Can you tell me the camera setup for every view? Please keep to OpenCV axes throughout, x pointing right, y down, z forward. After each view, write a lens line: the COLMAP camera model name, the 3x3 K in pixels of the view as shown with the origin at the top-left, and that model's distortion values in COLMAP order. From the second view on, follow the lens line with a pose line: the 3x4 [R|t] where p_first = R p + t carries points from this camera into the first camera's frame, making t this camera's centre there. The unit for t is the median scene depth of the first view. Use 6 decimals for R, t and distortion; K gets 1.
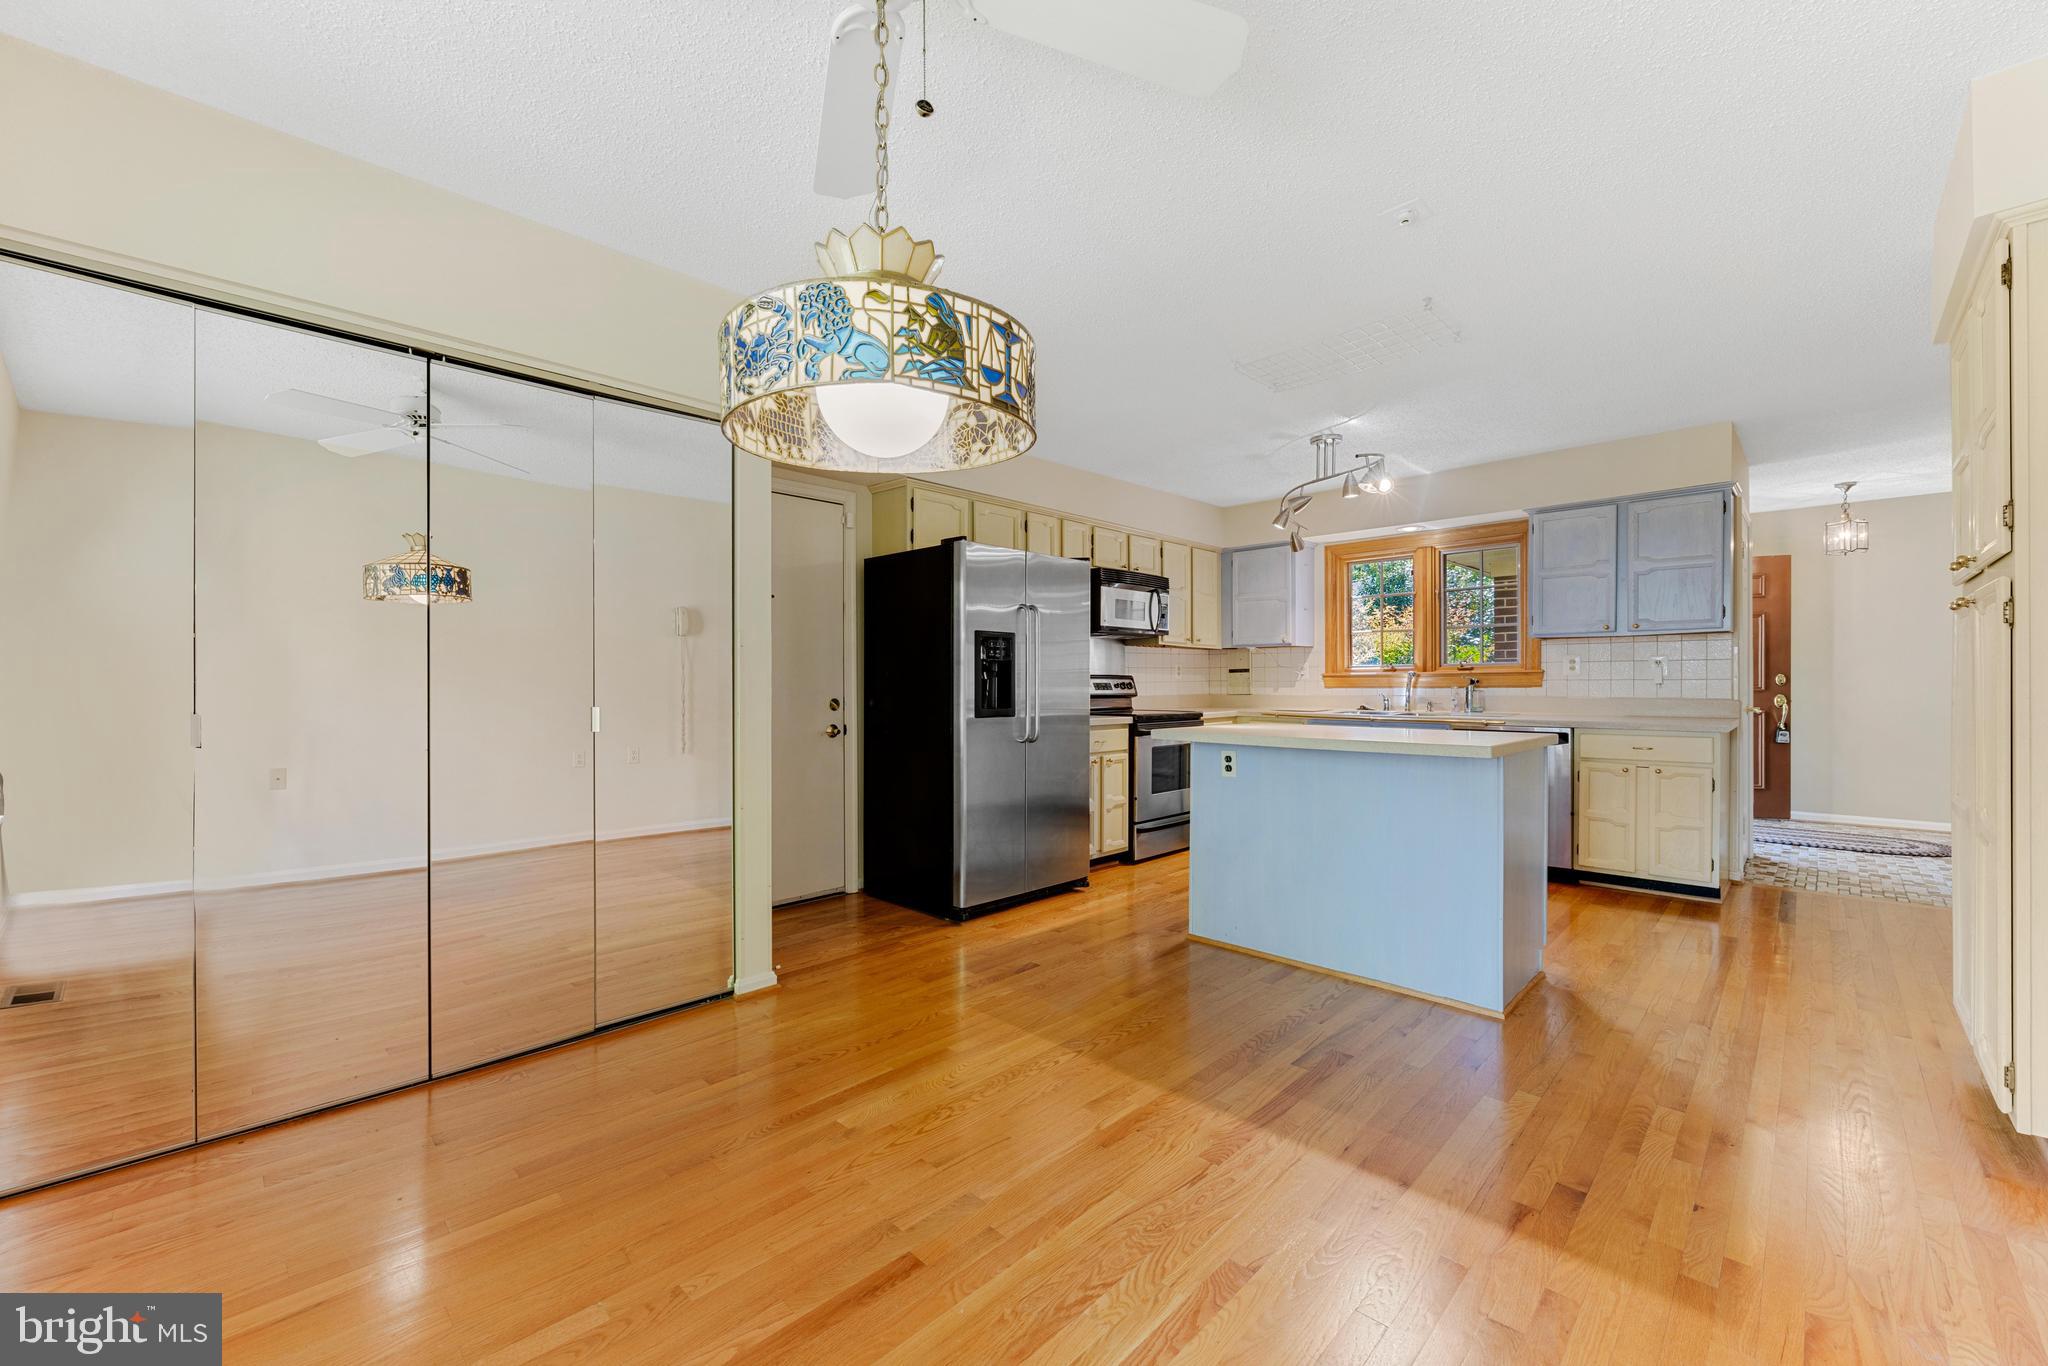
lens RADIAL K [[816.0, 0, 1025.5], [0, 816.0, 689.3], [0, 0, 1]] dist [-0.005709, 0.000008]
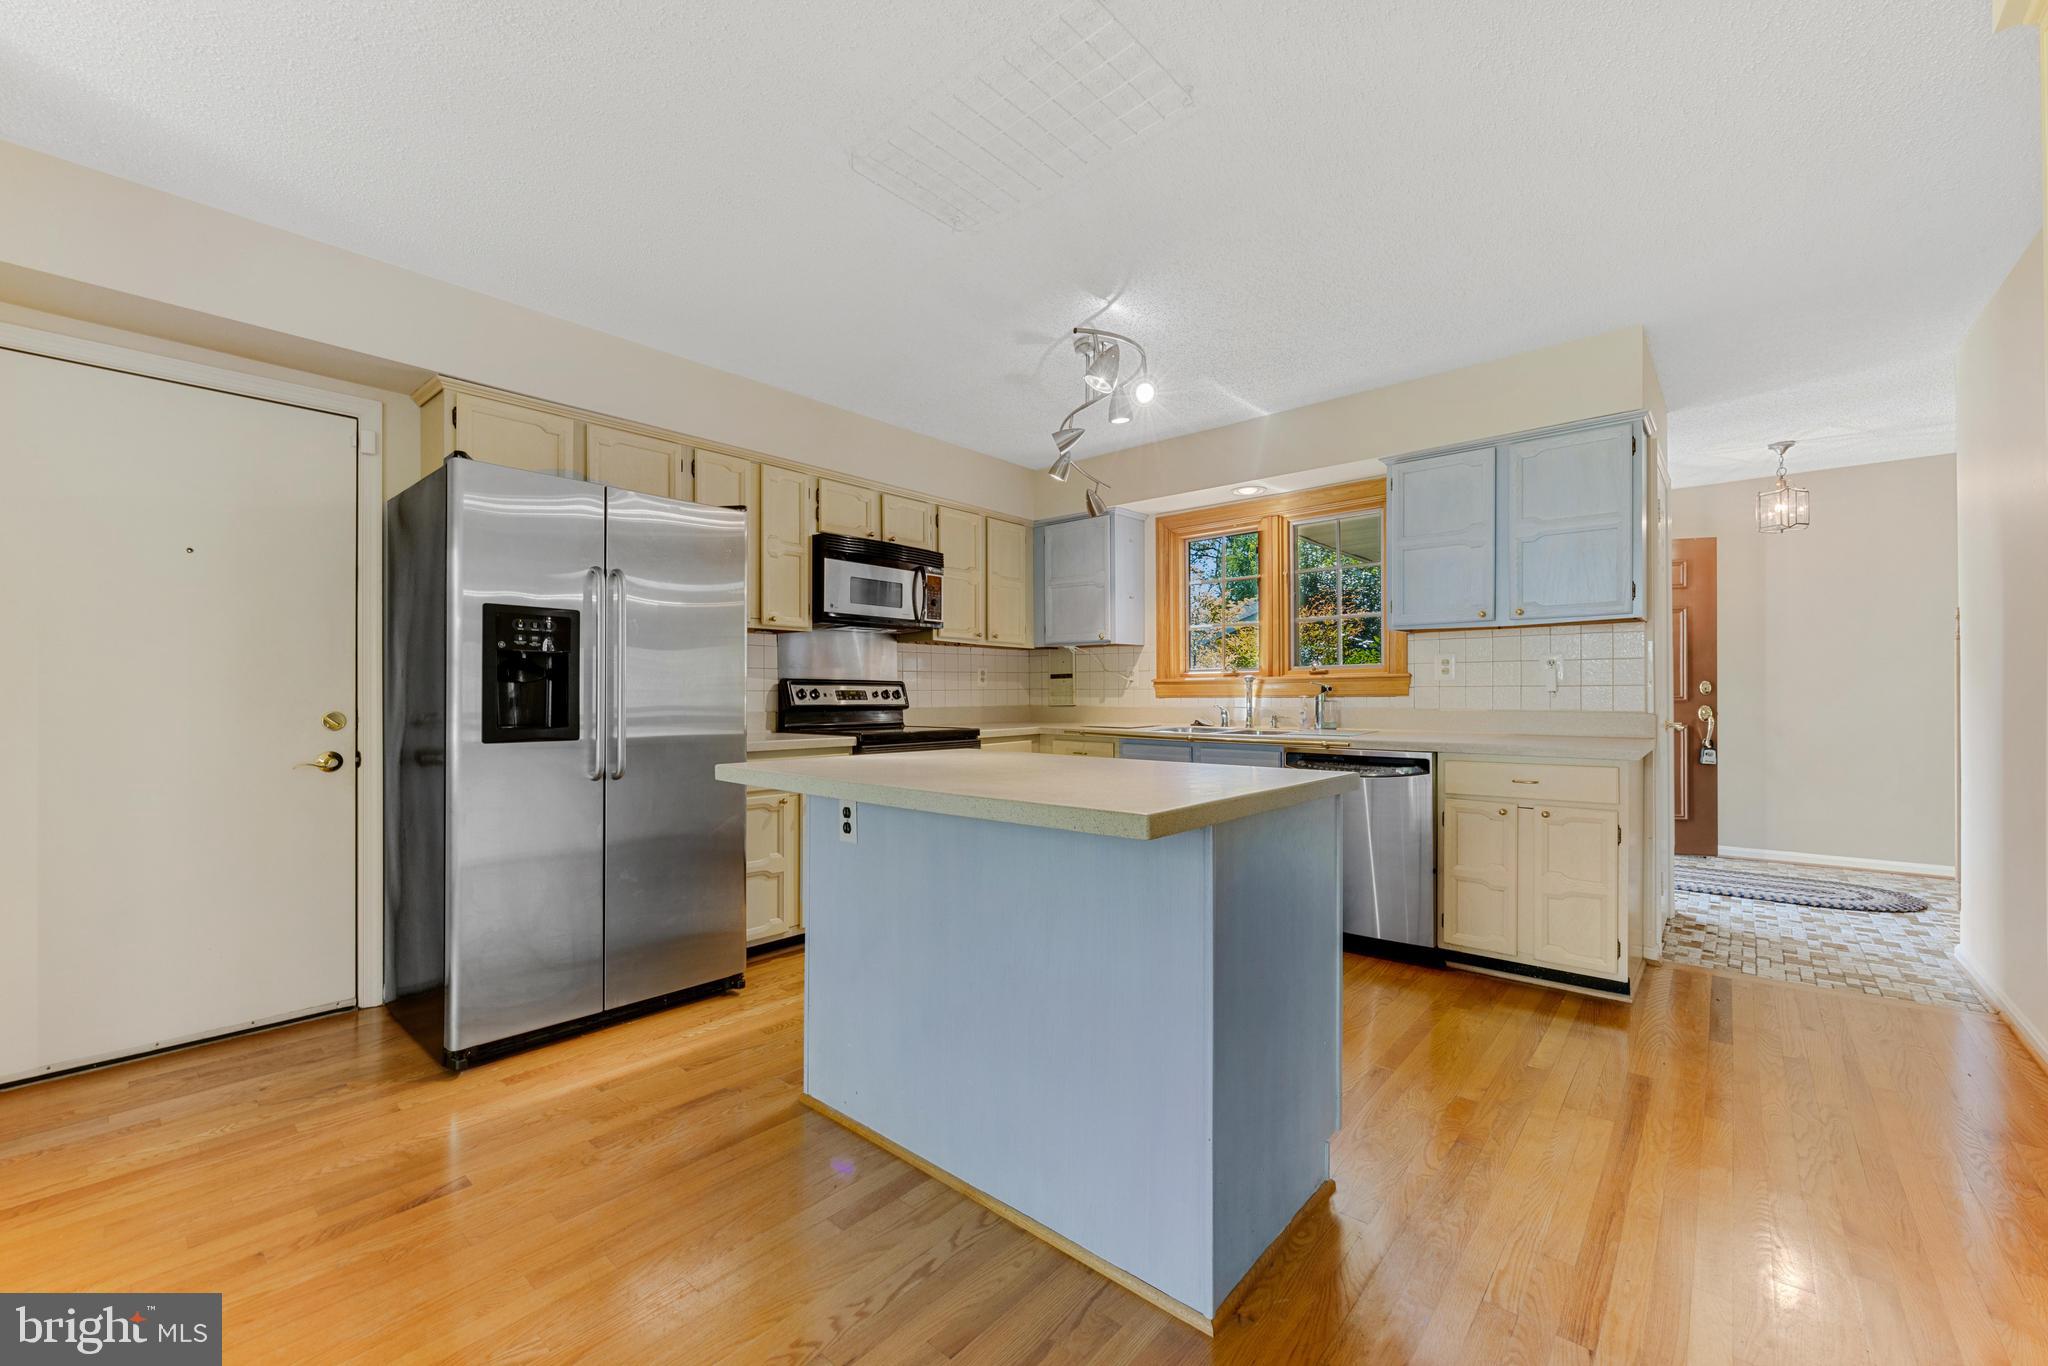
lens RADIAL K [[816.0, 0, 1028.8], [0, 816.0, 695.5], [0, 0, 1]] dist [-0.005709, 0.000008]
pose [[0.998246, 0.000694, 0.059205, 0.249751], [-0.000325, 0.999980, -0.006239, 0.001763], [-0.059208, 0.006209, 0.998226, 0.277525]]
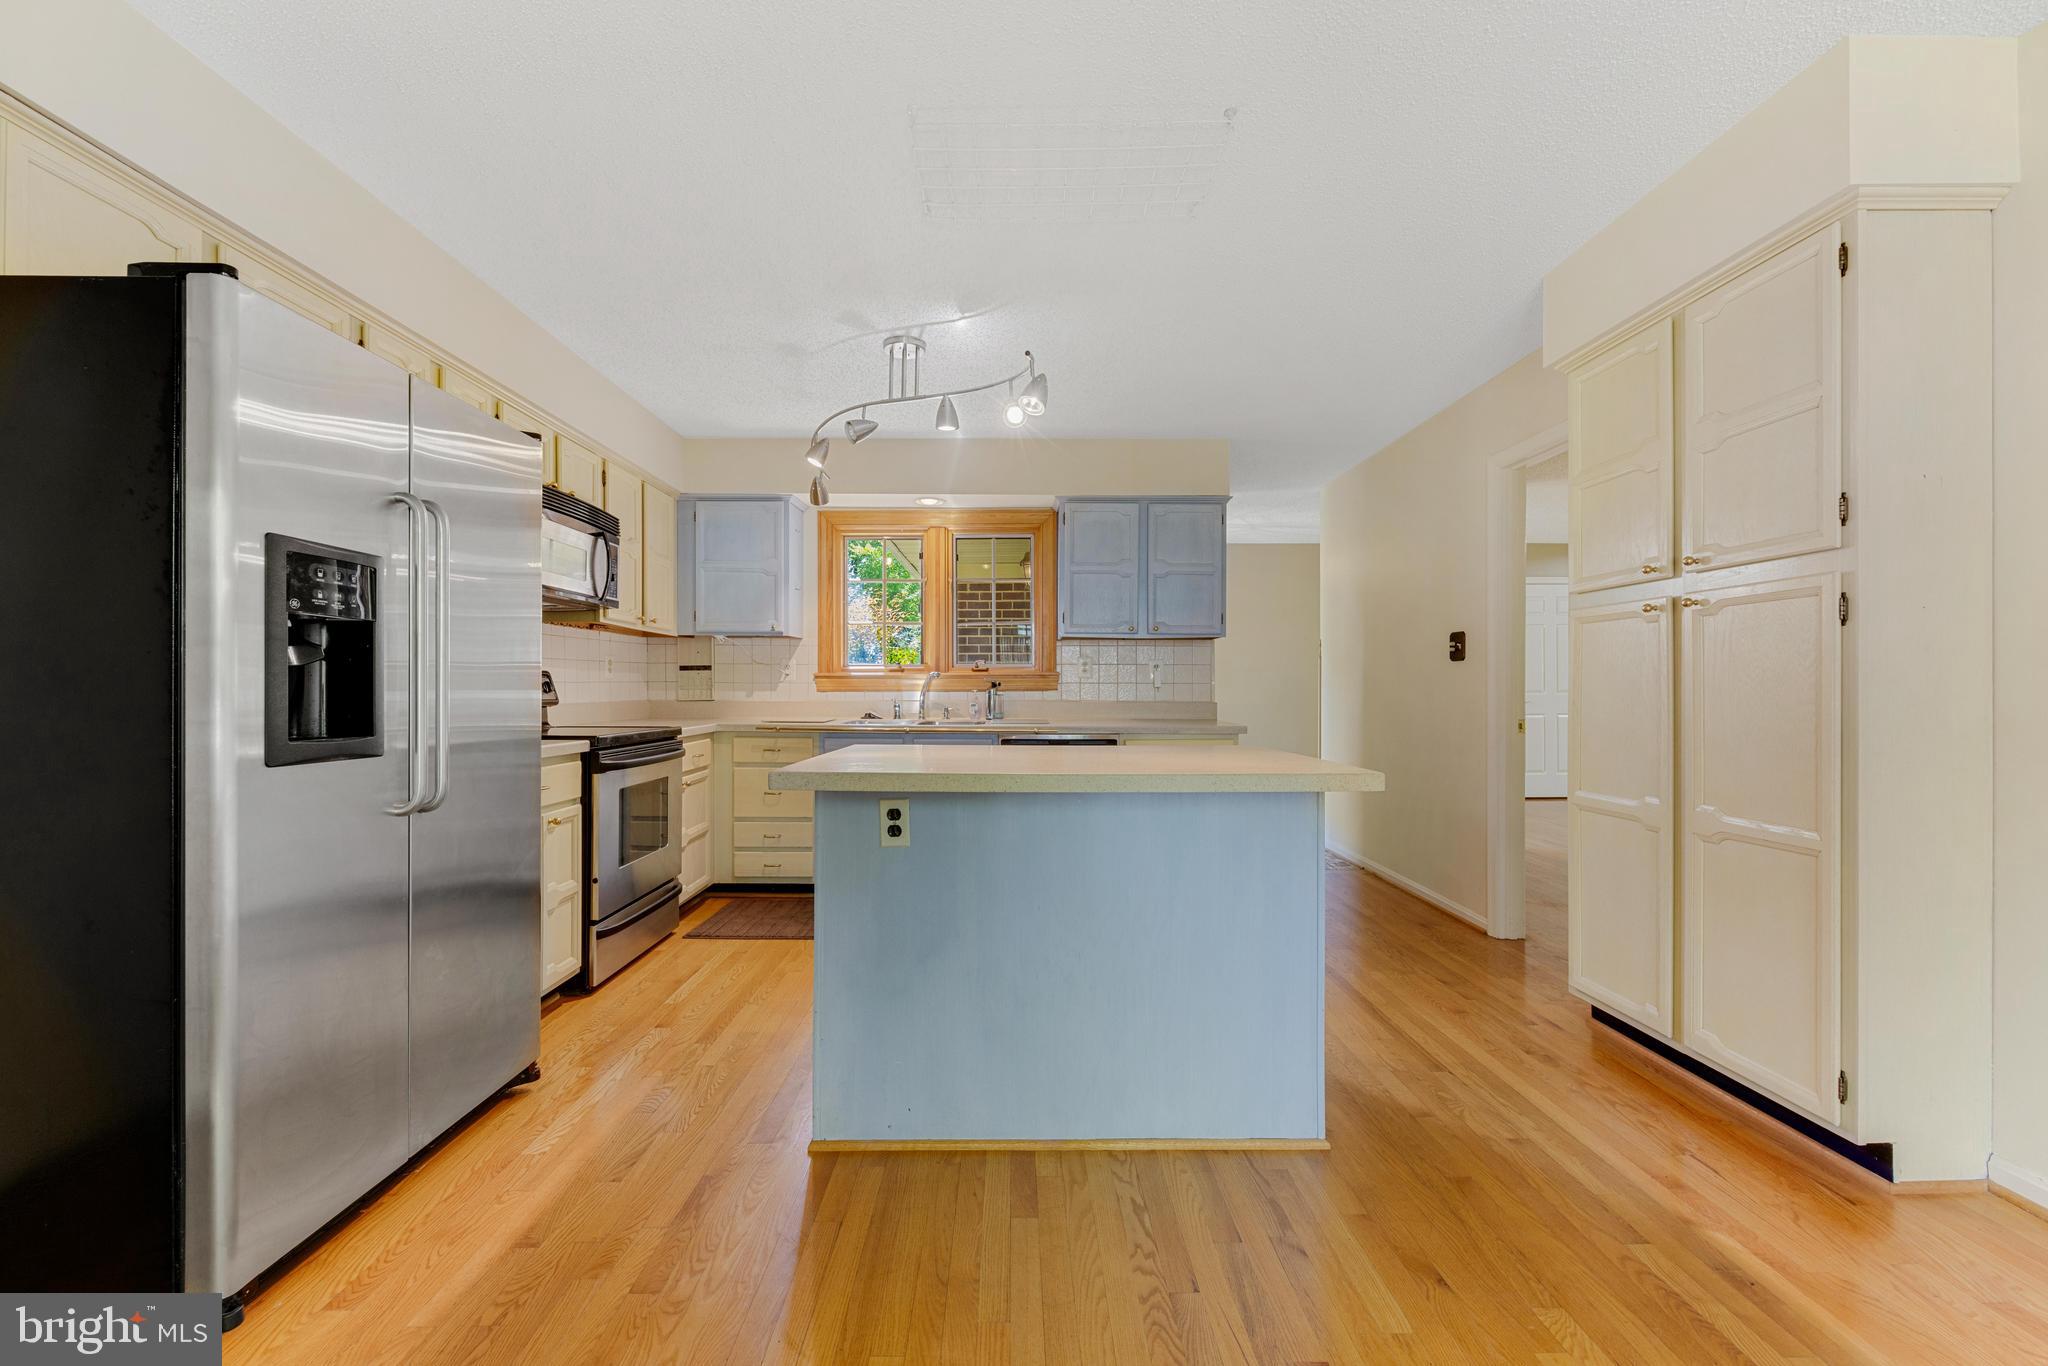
lens RADIAL K [[816.0, 0, 1025.2], [0, 816.0, 694.0], [0, 0, 1]] dist [-0.005709, 0.000008]
pose [[0.704624, -0.001248, 0.709580, -0.062707], [0.002207, 0.999997, -0.000432, 0.001946], [-0.709577, 0.001870, 0.704625, 0.386505]]
